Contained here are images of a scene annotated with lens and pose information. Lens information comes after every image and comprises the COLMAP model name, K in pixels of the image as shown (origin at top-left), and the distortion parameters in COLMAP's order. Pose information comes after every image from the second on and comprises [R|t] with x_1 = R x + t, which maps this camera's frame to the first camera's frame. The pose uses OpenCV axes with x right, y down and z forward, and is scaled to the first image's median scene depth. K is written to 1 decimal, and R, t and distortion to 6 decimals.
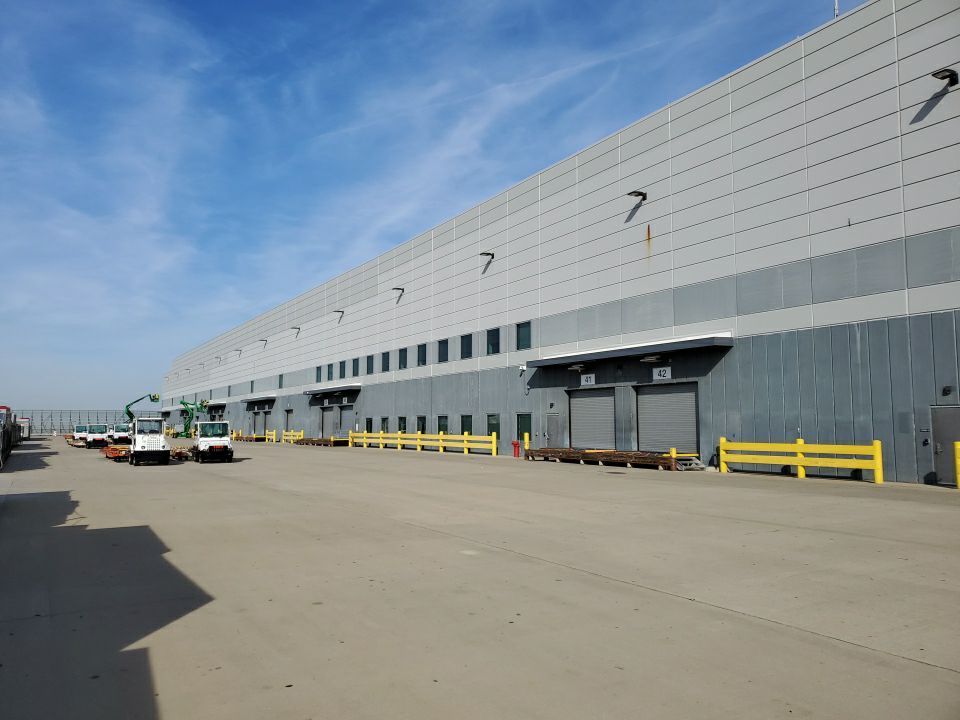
lens RADIAL K [[788.4, 0, 406.8], [0, 788.4, 351.0], [0, 0, 1]] dist [0.044346, -0.039360]
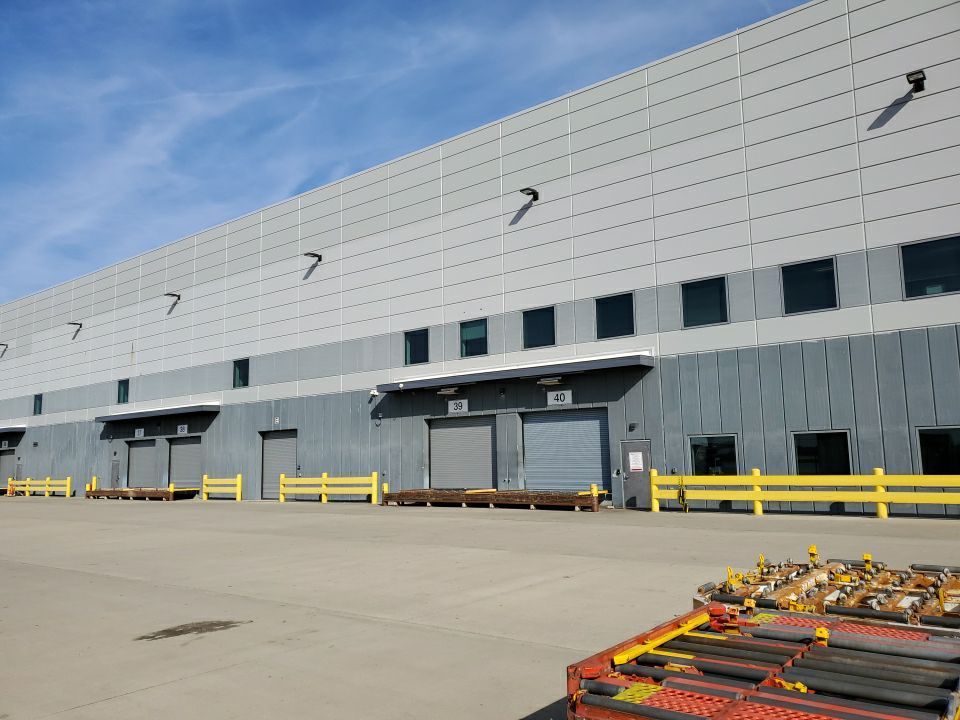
lens RADIAL K [[776.6, 0, 475.3], [0, 776.6, 358.2], [0, 0, 1]] dist [0.055147, -0.042404]
pose [[0.902302, 0.037785, 0.429445, -0.105739], [-0.019572, 0.998715, -0.046750, 0.021886], [-0.430659, 0.033777, 0.901882, 0.228764]]
